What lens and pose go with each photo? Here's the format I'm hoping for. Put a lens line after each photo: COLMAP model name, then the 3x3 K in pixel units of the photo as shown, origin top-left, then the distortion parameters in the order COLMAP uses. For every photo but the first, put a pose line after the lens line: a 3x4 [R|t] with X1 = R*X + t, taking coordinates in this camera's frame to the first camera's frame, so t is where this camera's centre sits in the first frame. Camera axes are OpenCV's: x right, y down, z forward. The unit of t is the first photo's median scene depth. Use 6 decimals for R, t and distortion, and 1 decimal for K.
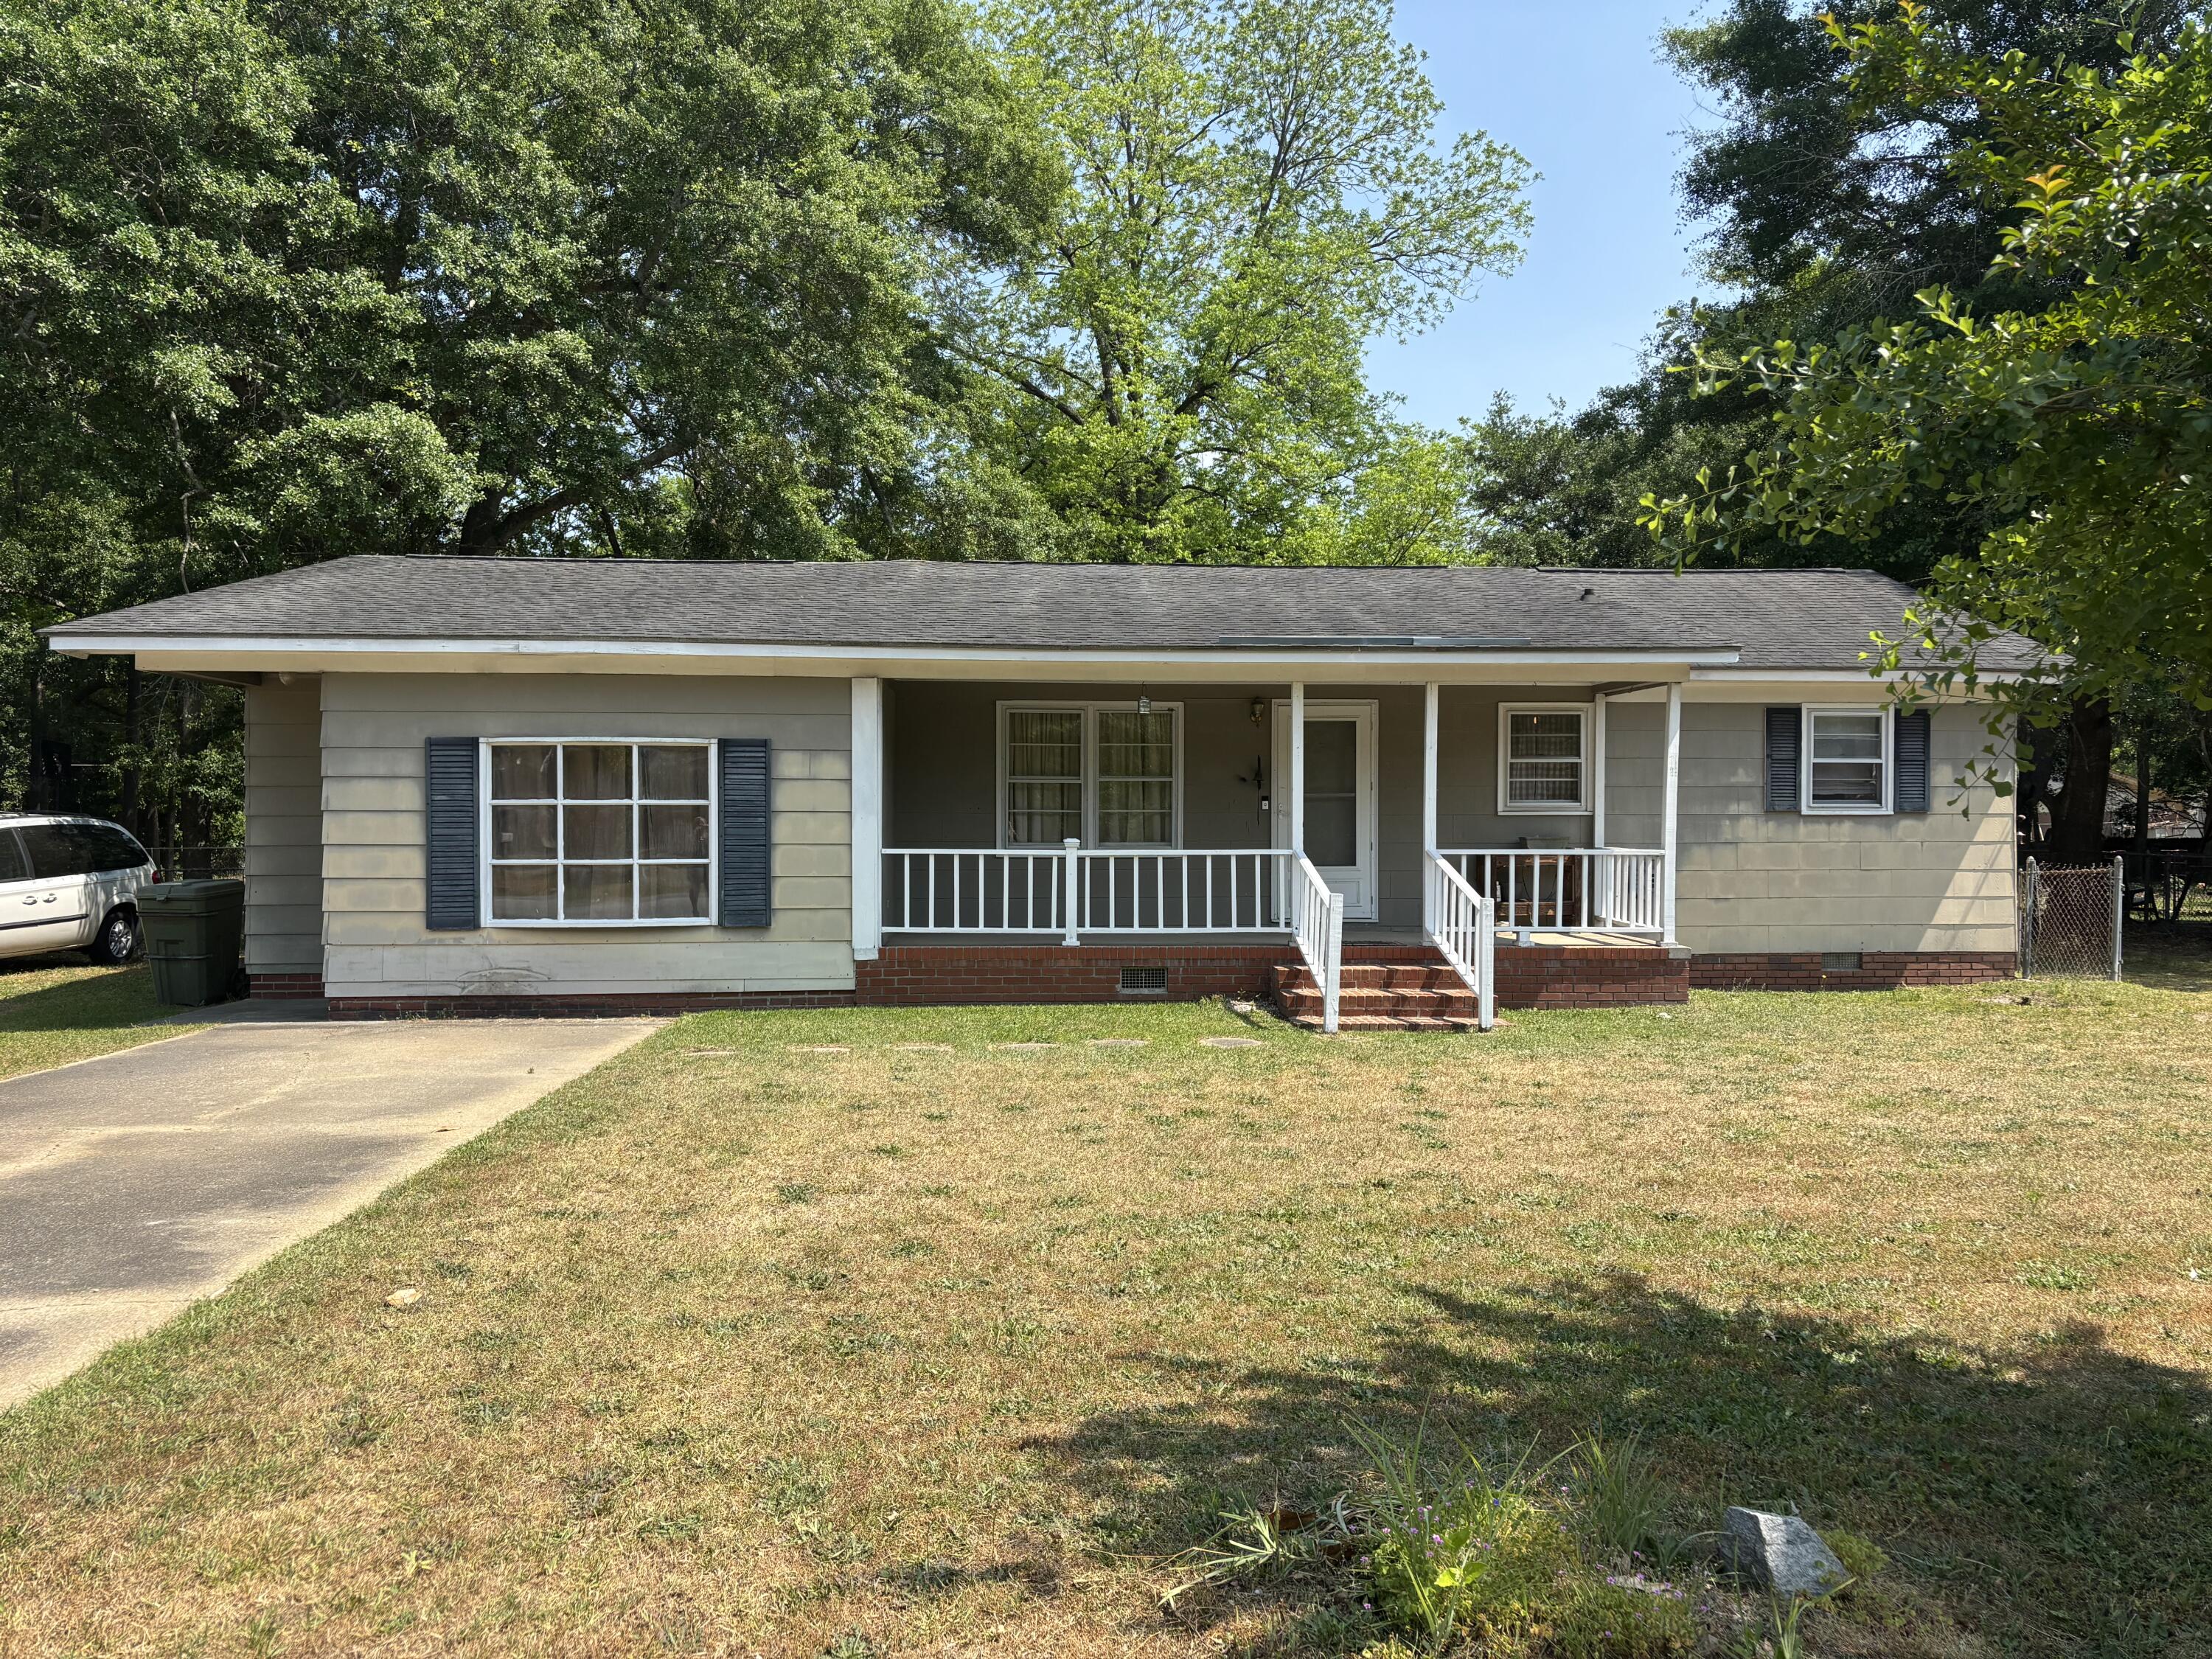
lens RADIAL K [[1663.9, 0, 1109.0], [0, 1663.9, 823.9], [0, 0, 1]] dist [0.060756, -0.062432]
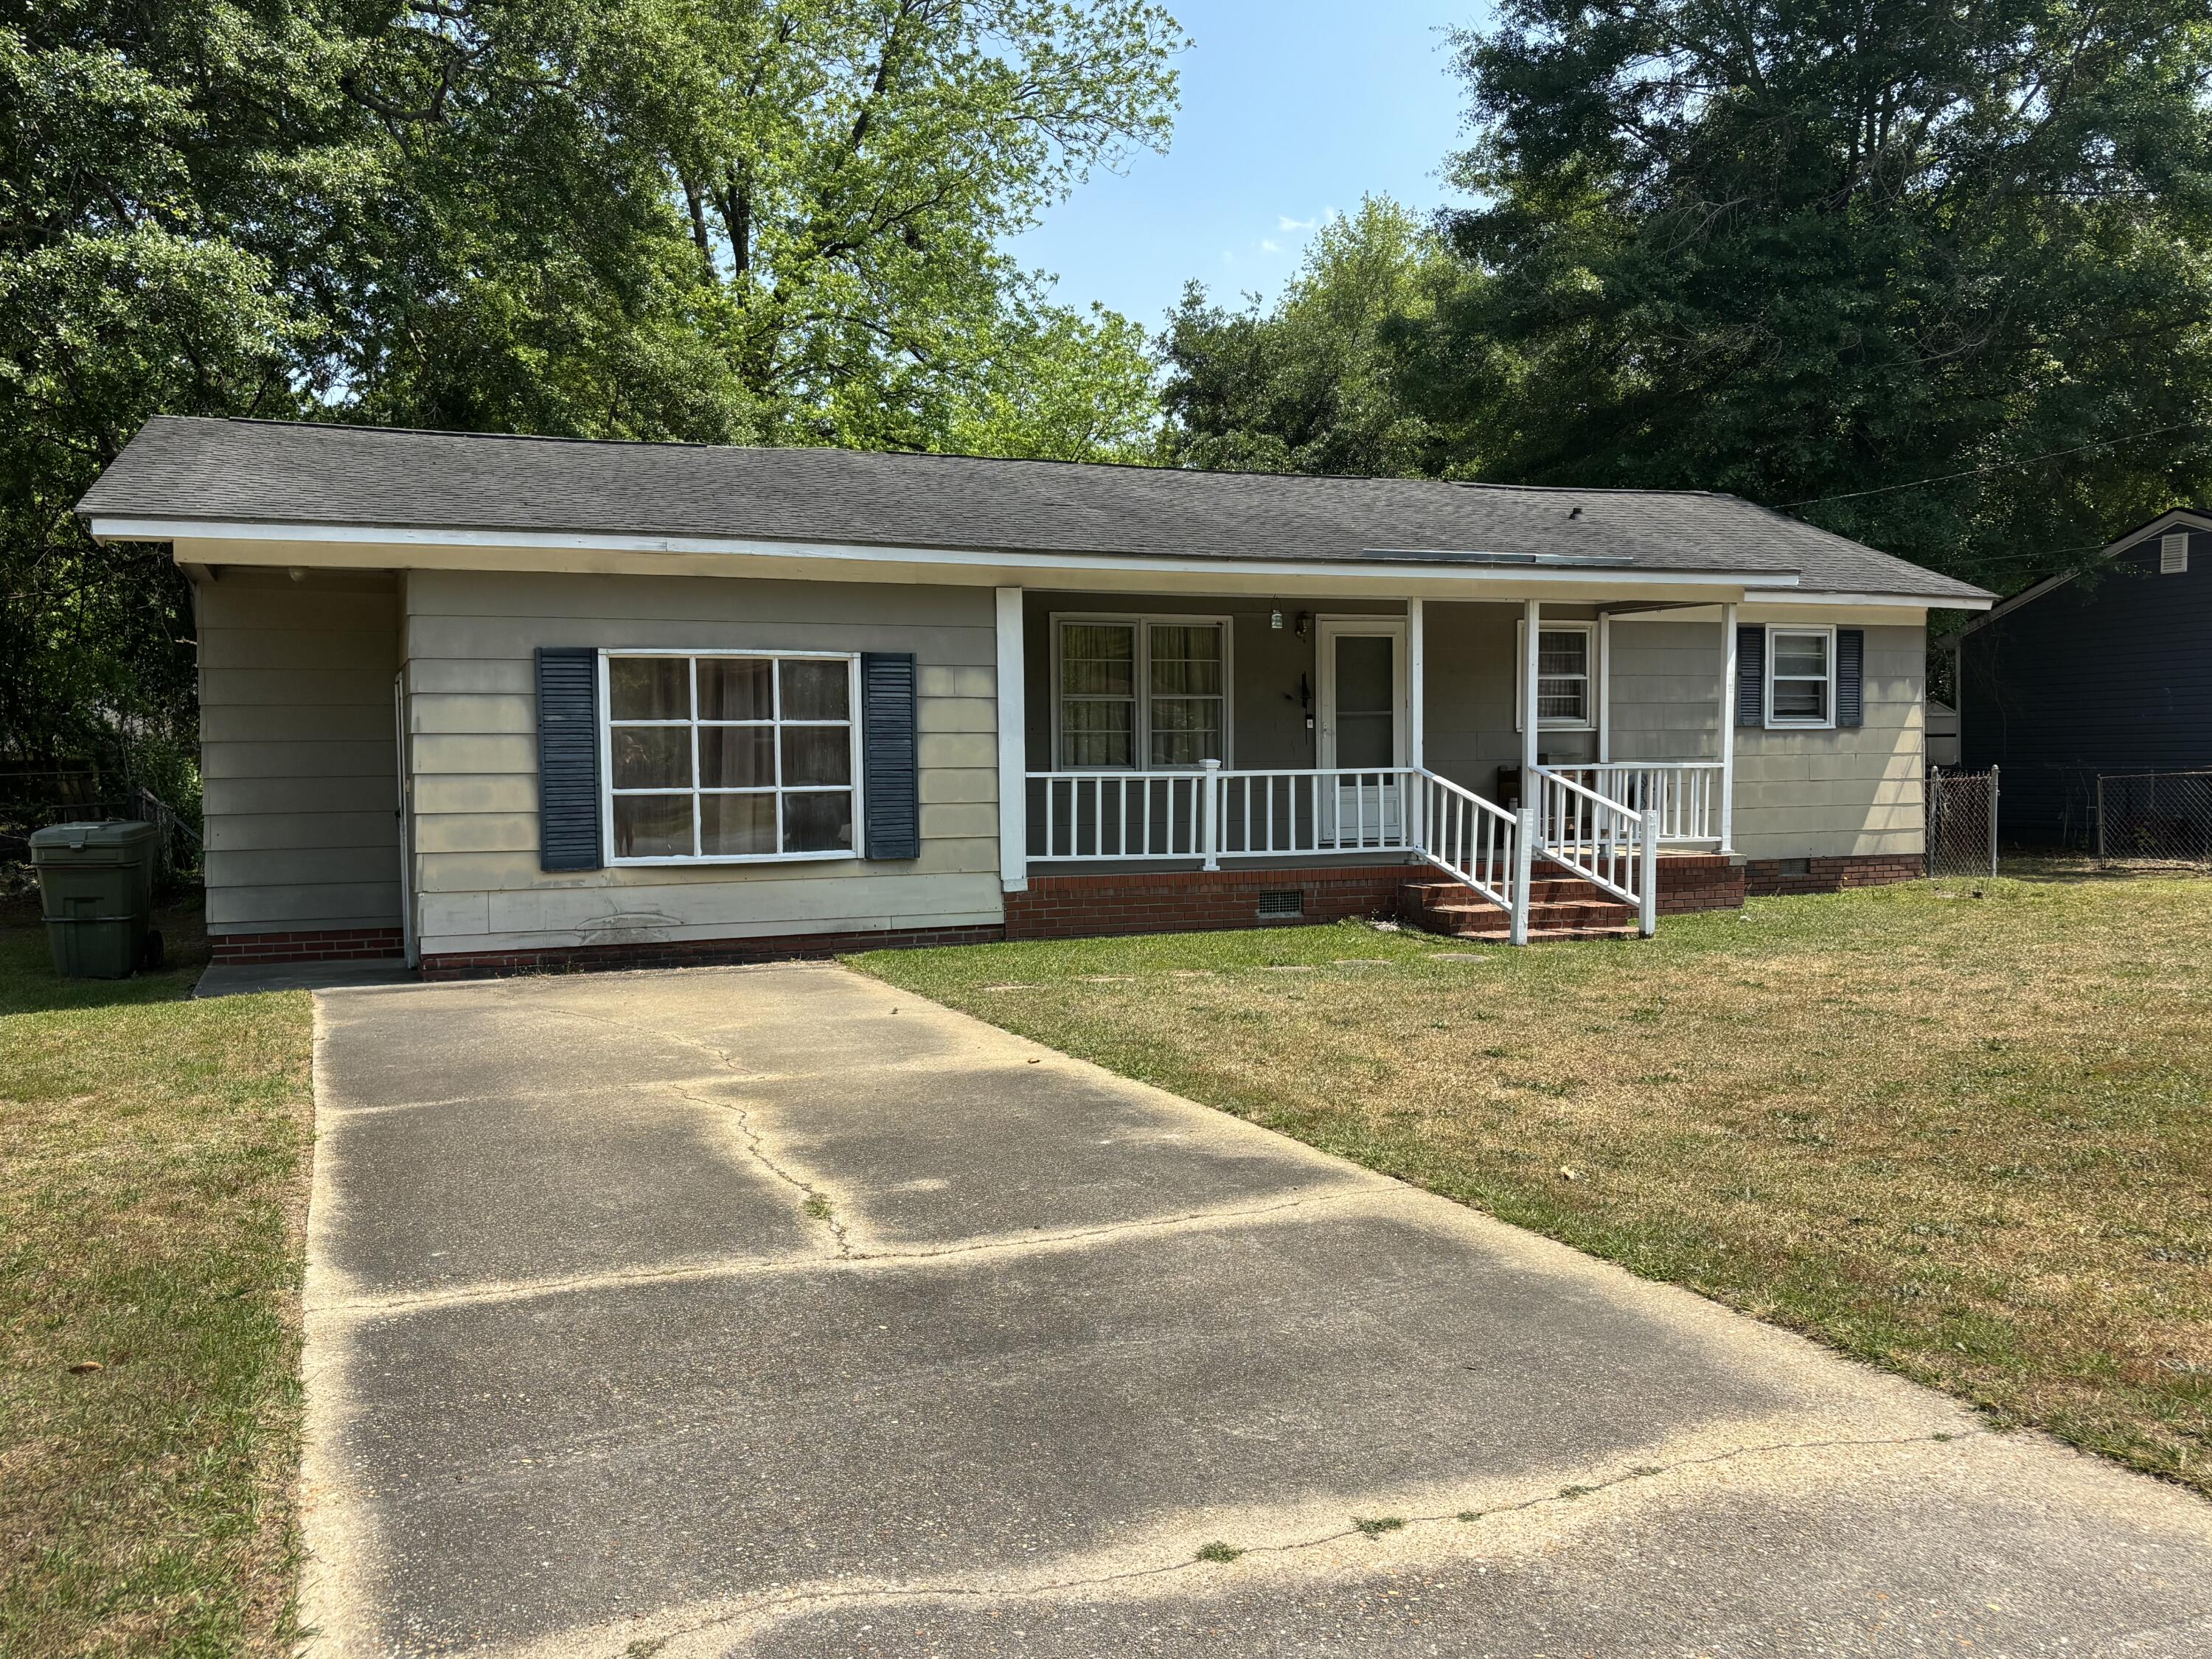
lens RADIAL K [[1897.7, 0, 1106.0], [0, 1897.7, 829.5], [0, 0, 1]] dist [0.095831, -0.160784]
pose [[0.950156, -0.022231, 0.310982, -0.421221], [0.008896, 0.998982, 0.044234, 0.000493], [-0.311649, -0.039263, 0.949386, -0.022151]]
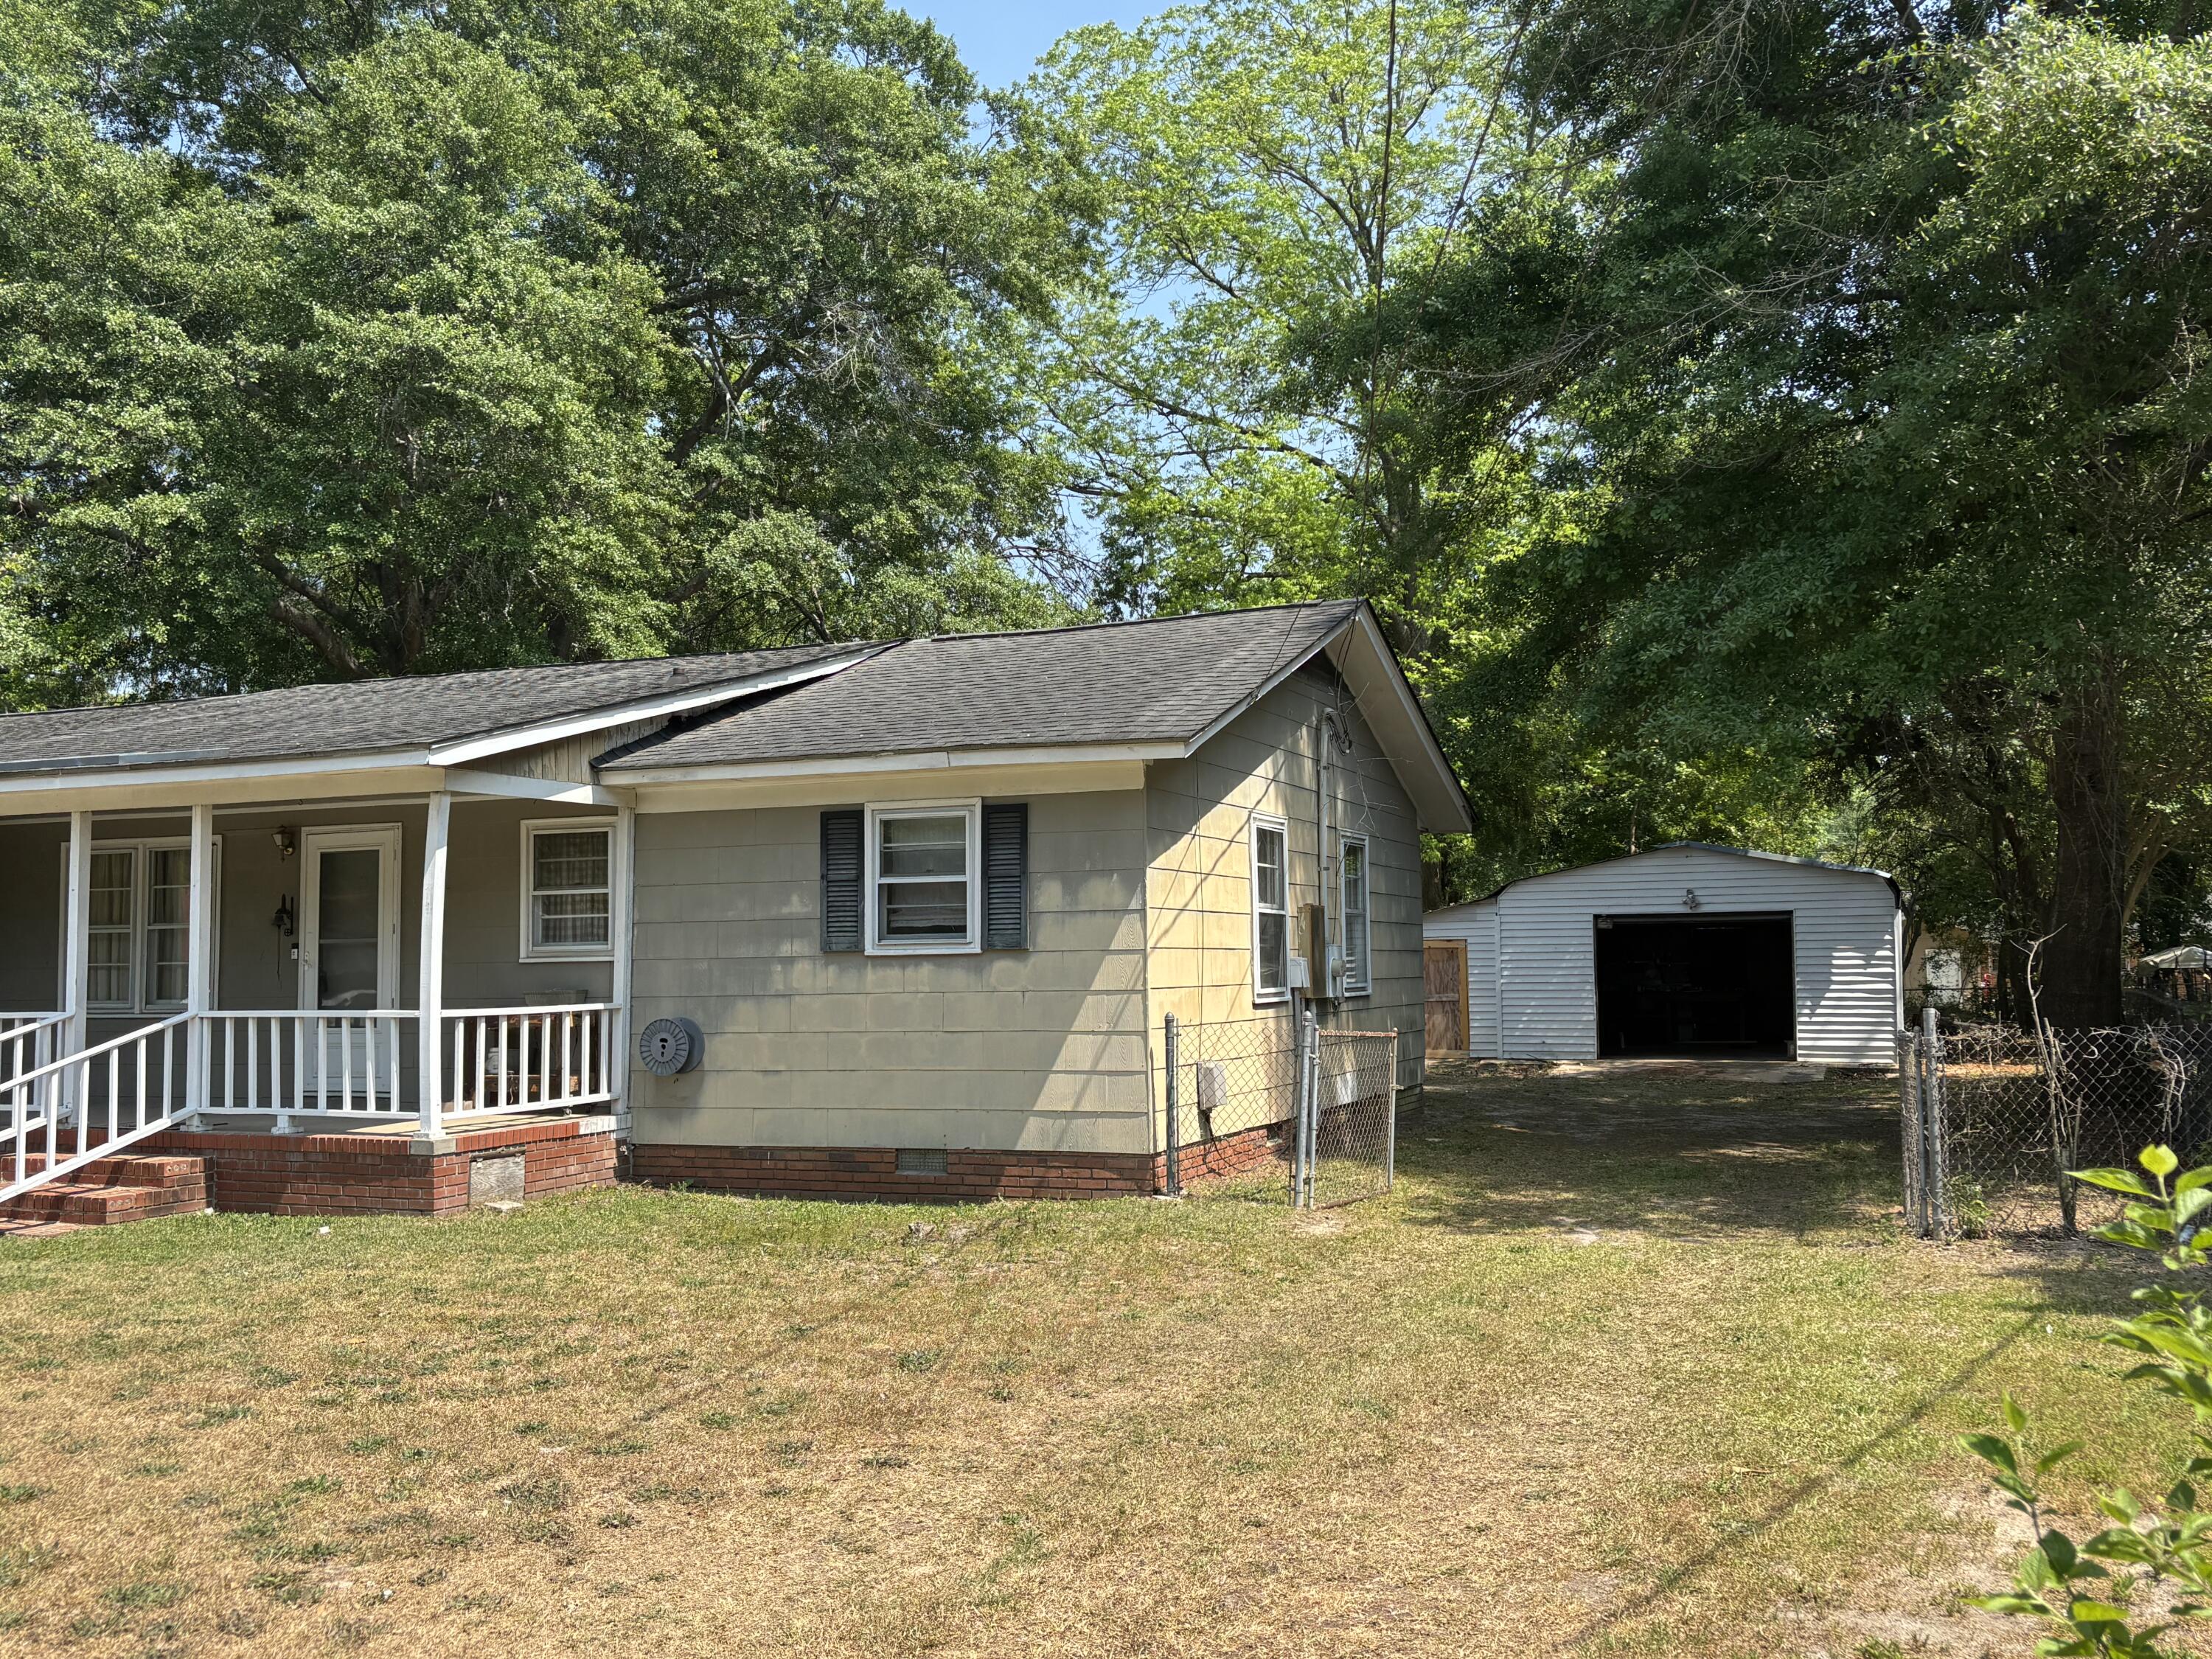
lens RADIAL K [[1897.7, 0, 1106.0], [0, 1897.7, 829.5], [0, 0, 1]] dist [0.095831, -0.160784]
pose [[0.910019, -0.042615, -0.412371, 0.999035], [0.011932, 0.996983, -0.076699, 0.005231], [0.414395, 0.064877, 0.907782, 0.343329]]
